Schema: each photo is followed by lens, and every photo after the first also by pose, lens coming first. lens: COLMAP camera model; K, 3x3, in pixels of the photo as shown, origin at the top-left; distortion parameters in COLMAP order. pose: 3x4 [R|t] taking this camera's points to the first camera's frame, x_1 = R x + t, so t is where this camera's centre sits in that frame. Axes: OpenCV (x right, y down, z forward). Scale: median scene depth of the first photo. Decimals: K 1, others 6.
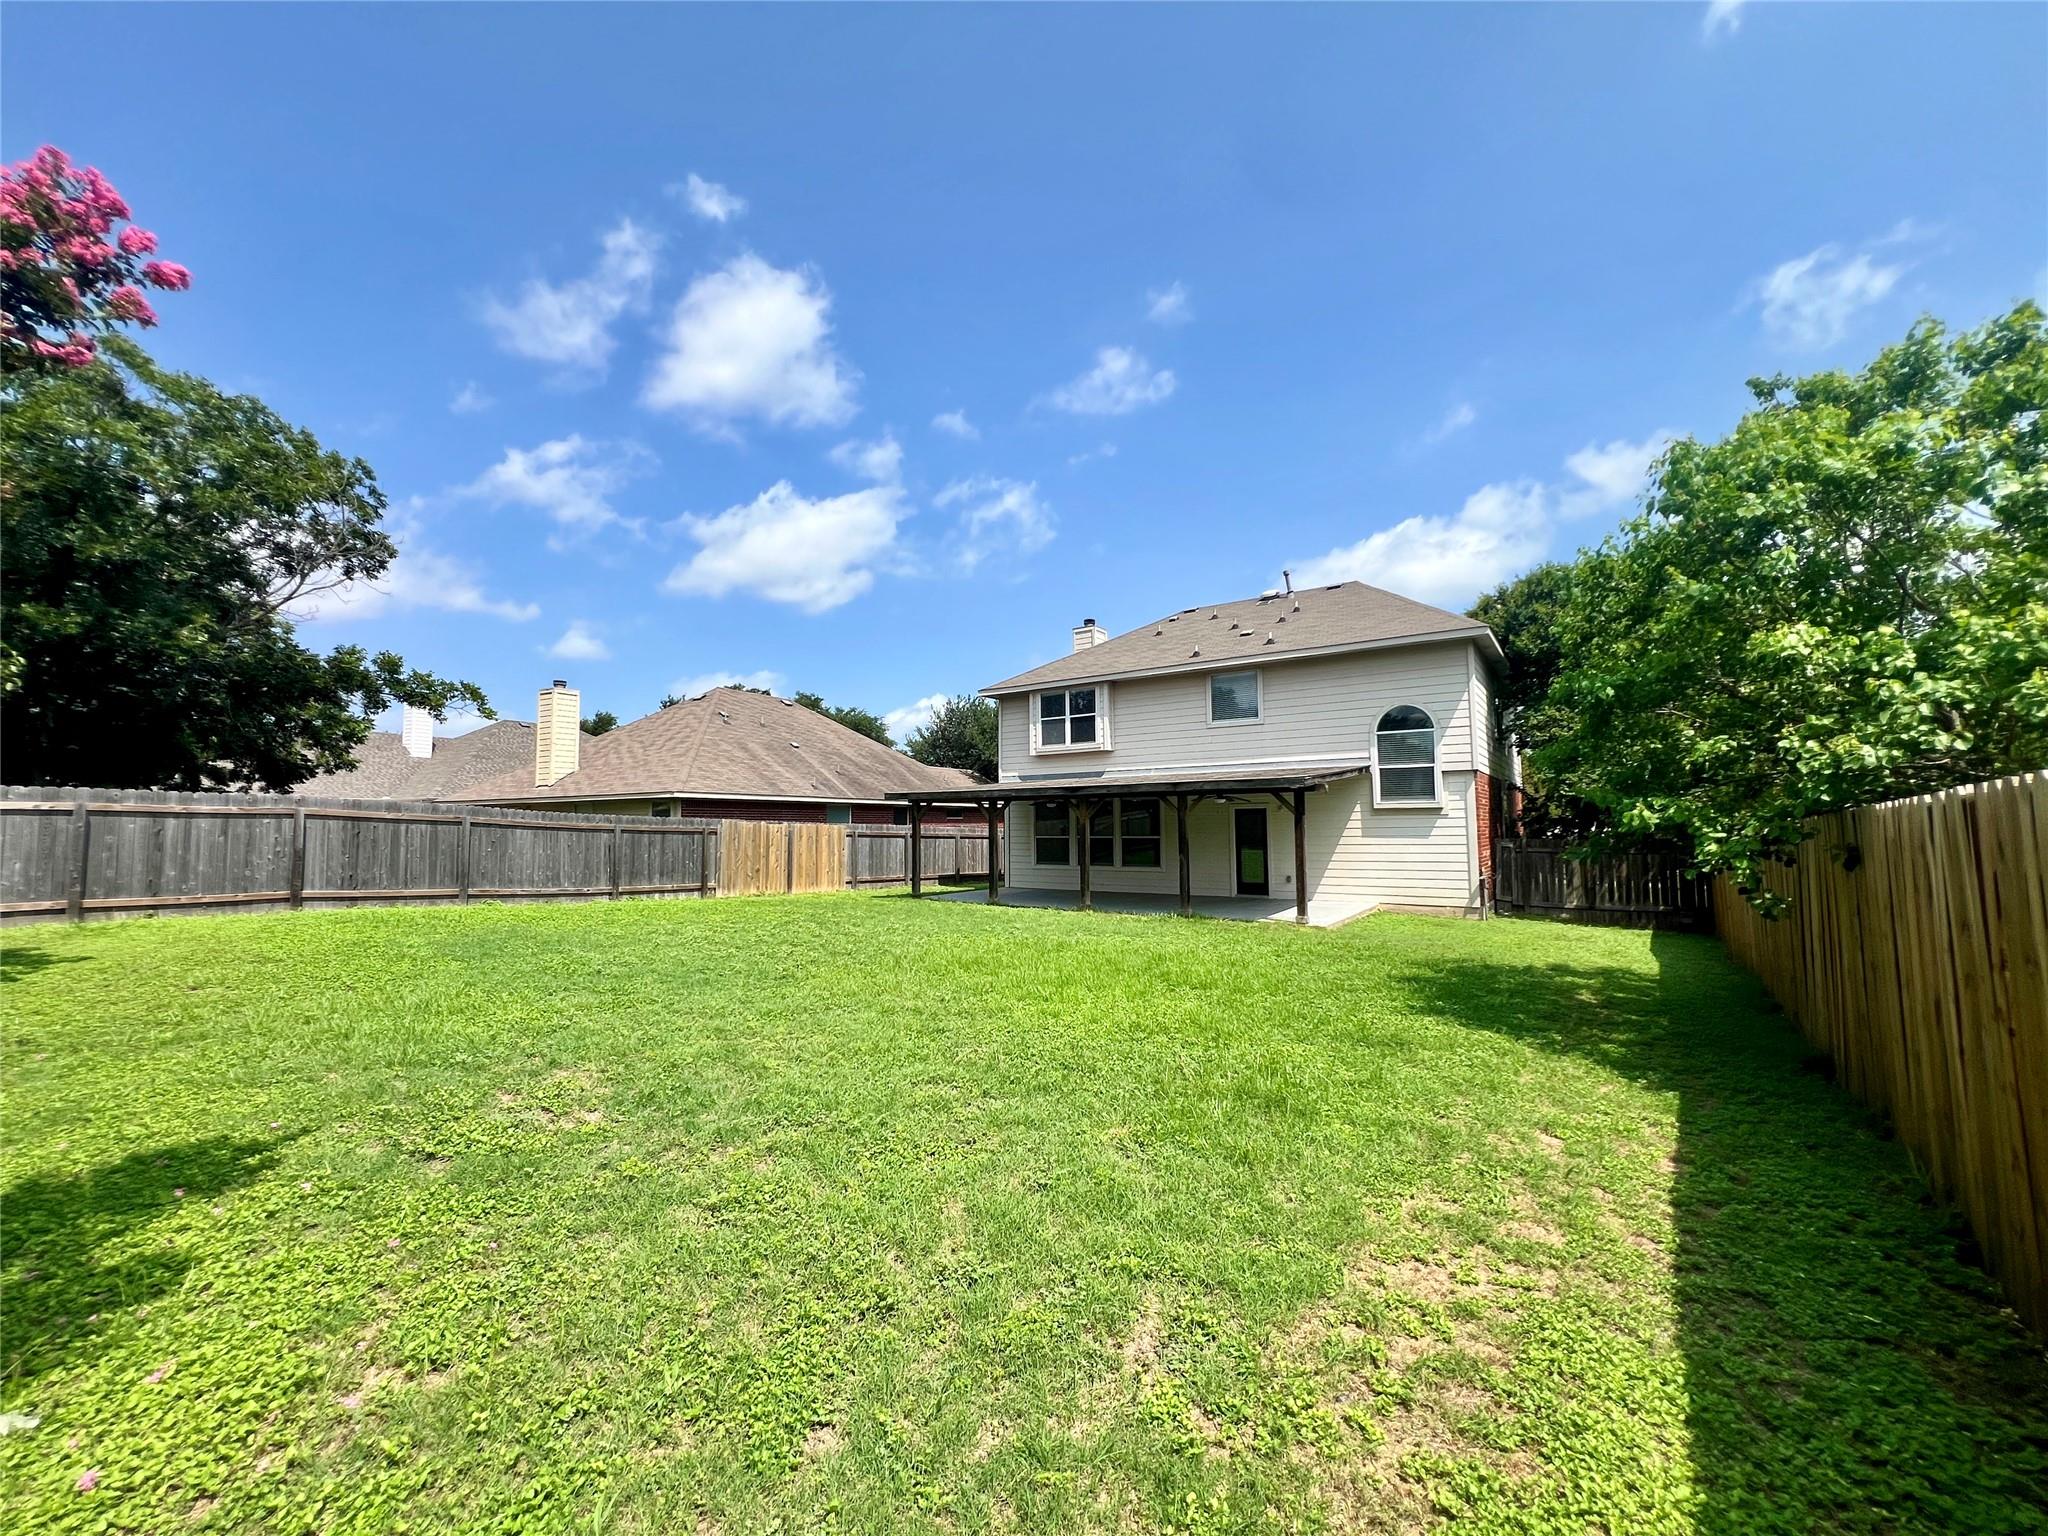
lens RADIAL K [[833.1, 0, 1024.0], [0, 833.1, 768.0], [0, 0, 1]] dist [-0.001926, 0.001399]
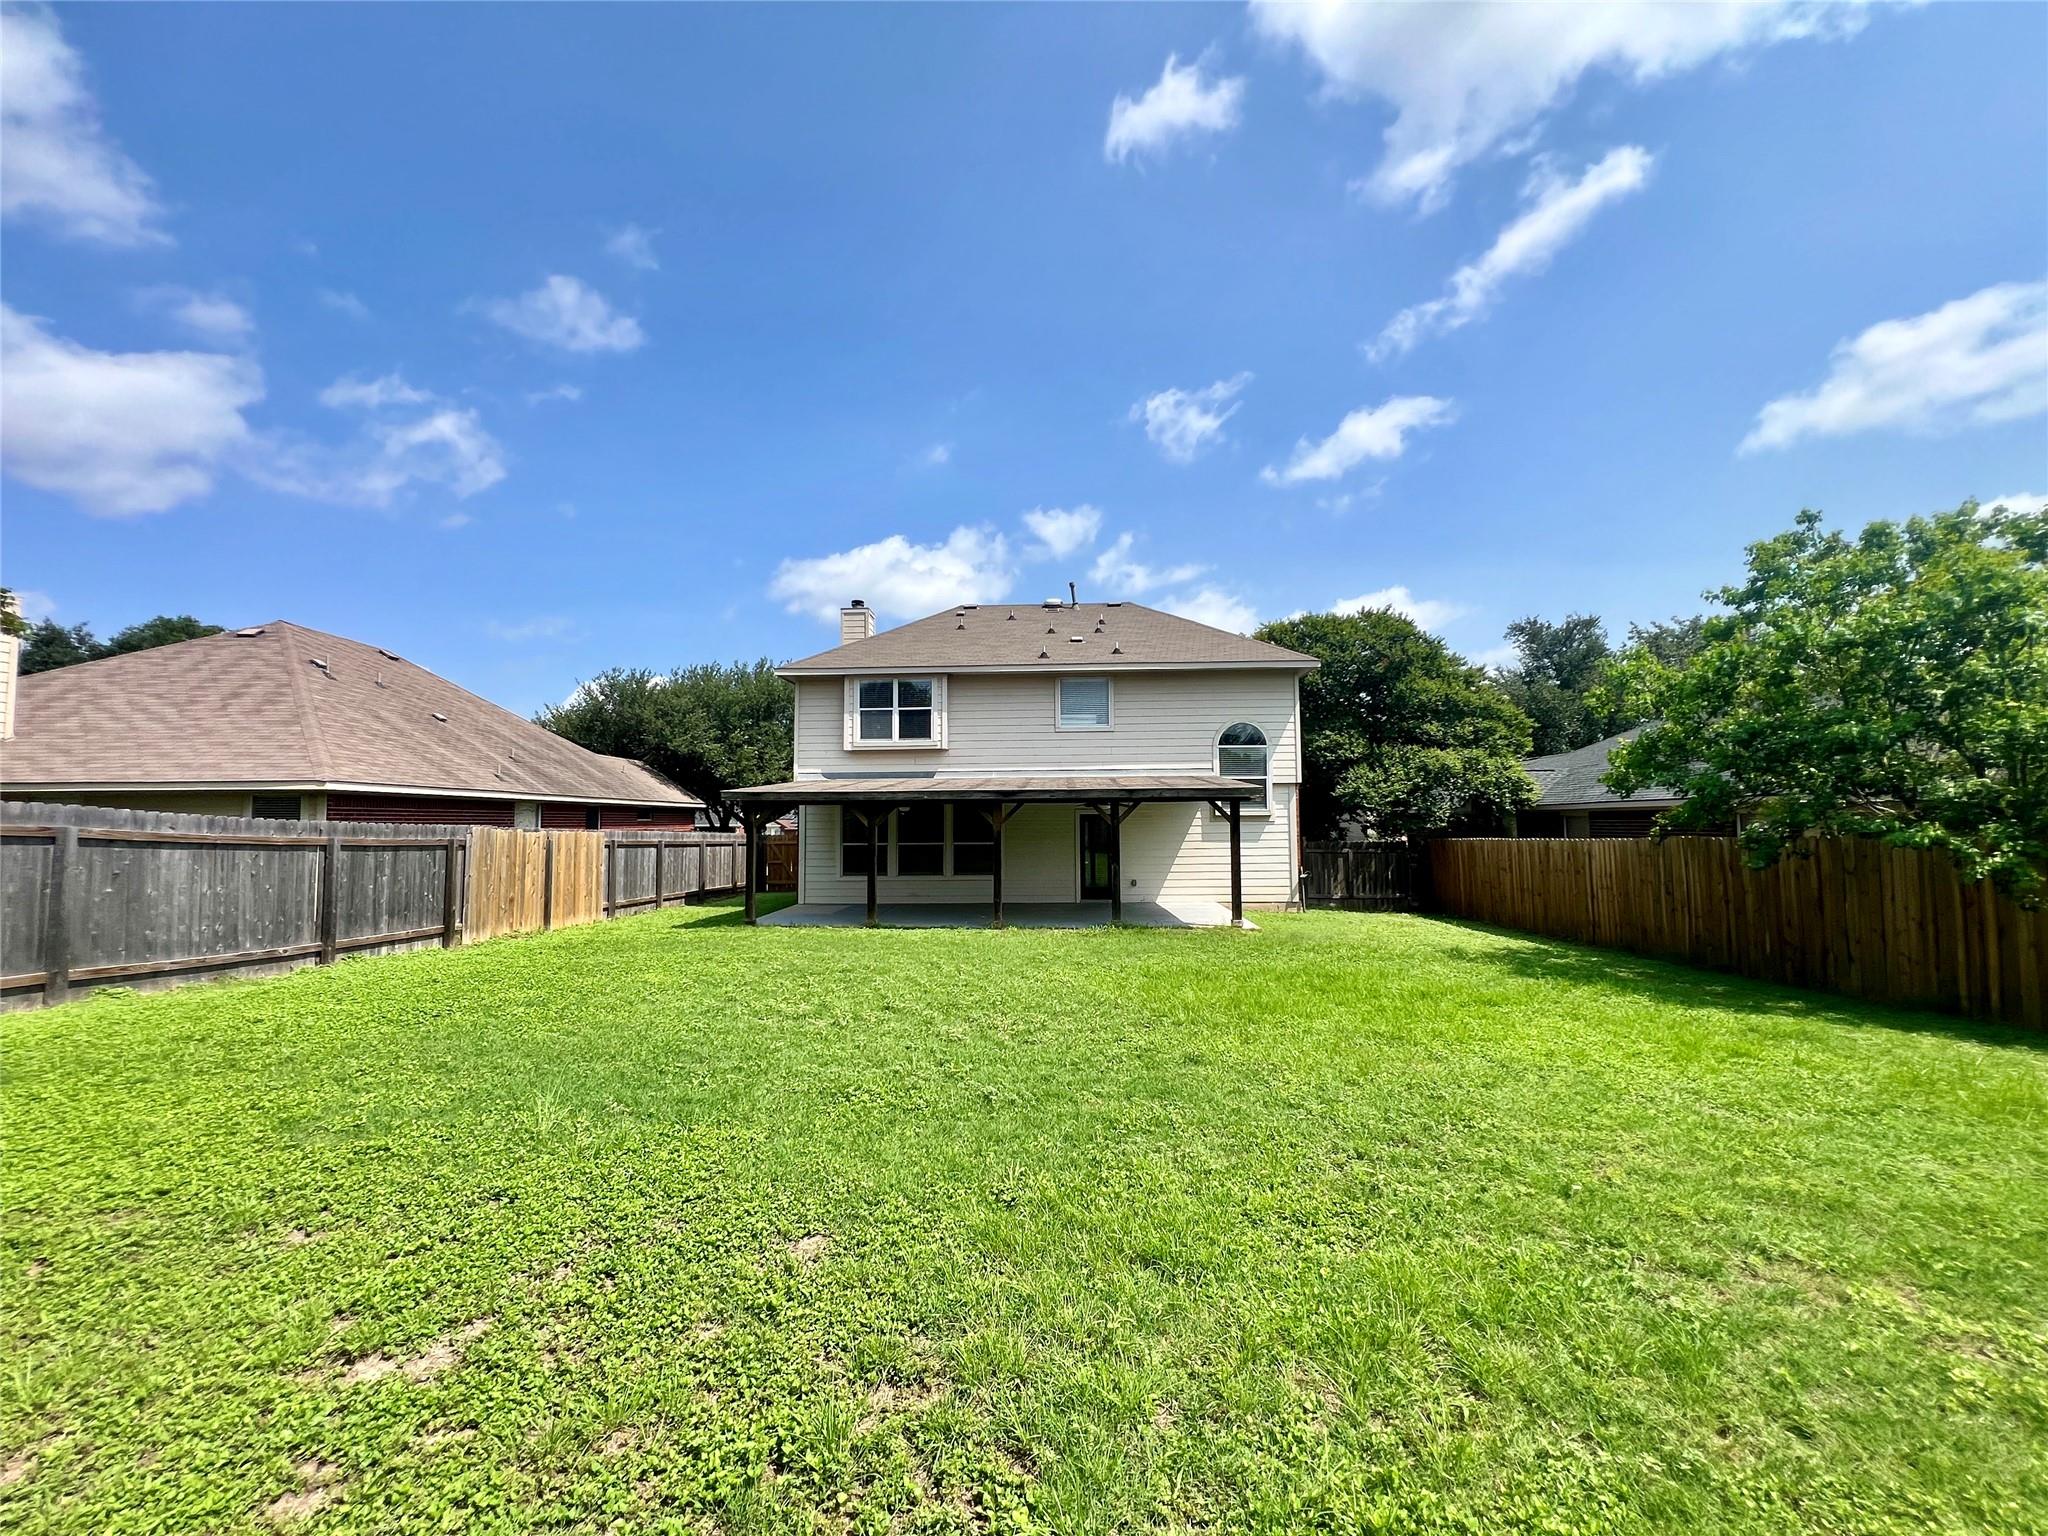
lens RADIAL K [[838.5, 0, 1024.0], [0, 838.5, 768.0], [0, 0, 1]] dist [0.014096, 0.000152]
pose [[0.838719, 0.036065, 0.543368, -0.345139], [-0.037370, 0.999264, -0.008641, 0.004718], [-0.543280, -0.013059, 0.839450, 0.188592]]
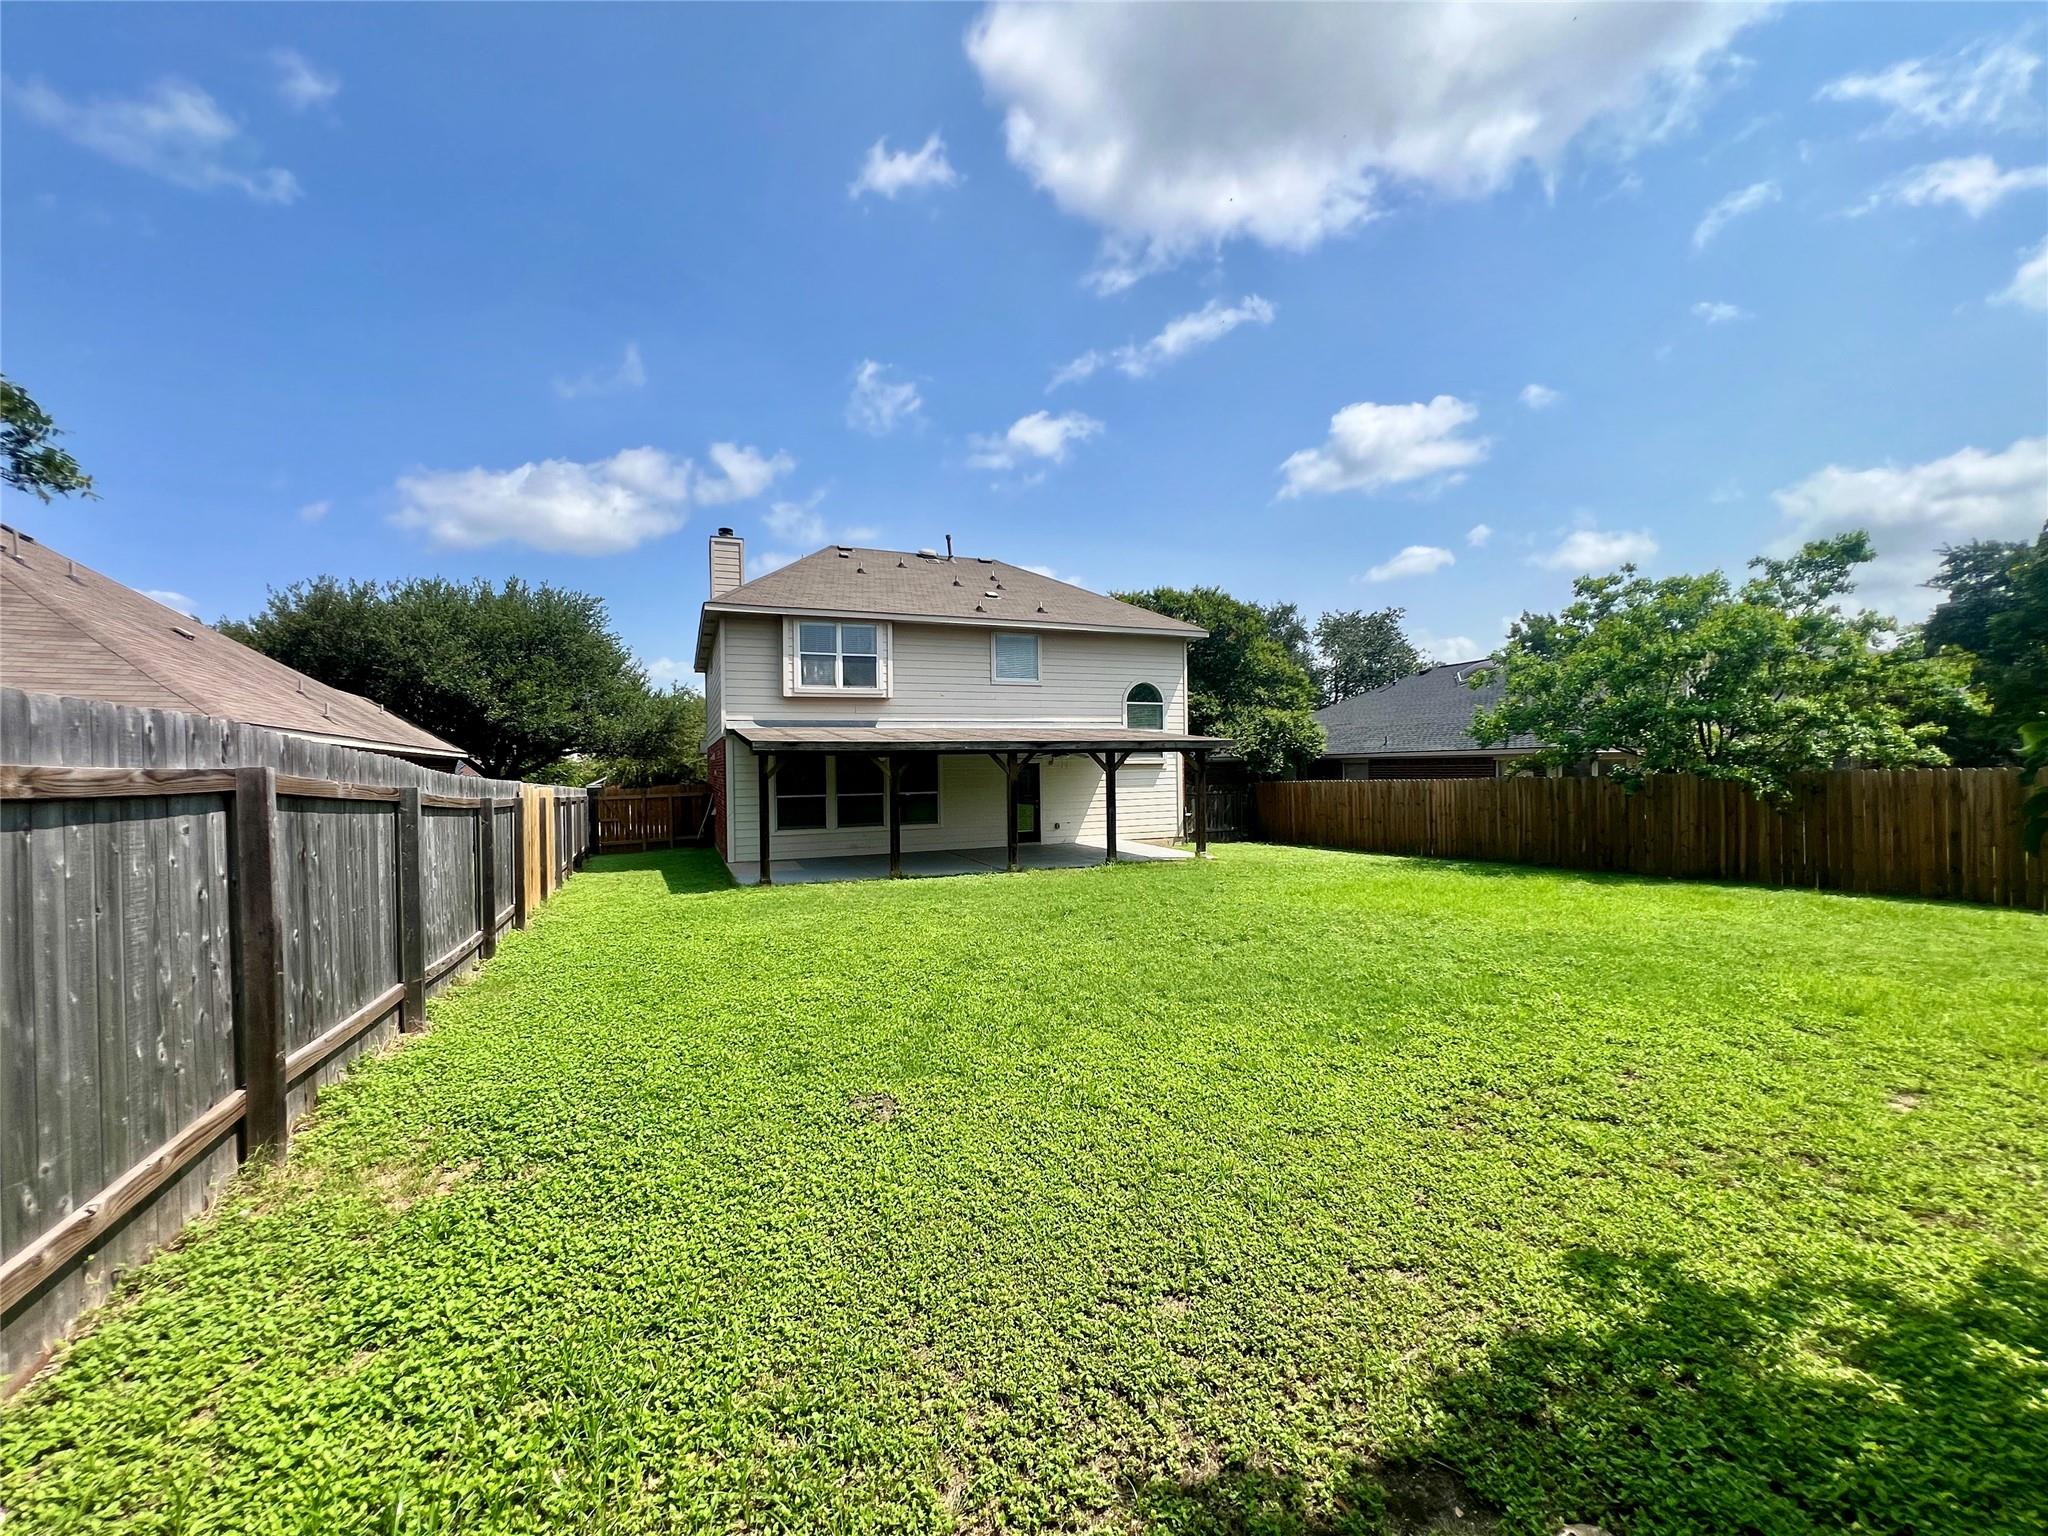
lens RADIAL K [[809.0, 0, 1024.0], [0, 809.0, 768.0], [0, 0, 1]] dist [-0.030360, 0.000174]
pose [[0.537409, -0.002493, 0.843318, -0.590293], [-0.048635, 0.998240, 0.033943, 0.018842], [-0.841918, -0.059256, 0.536342, 0.426743]]
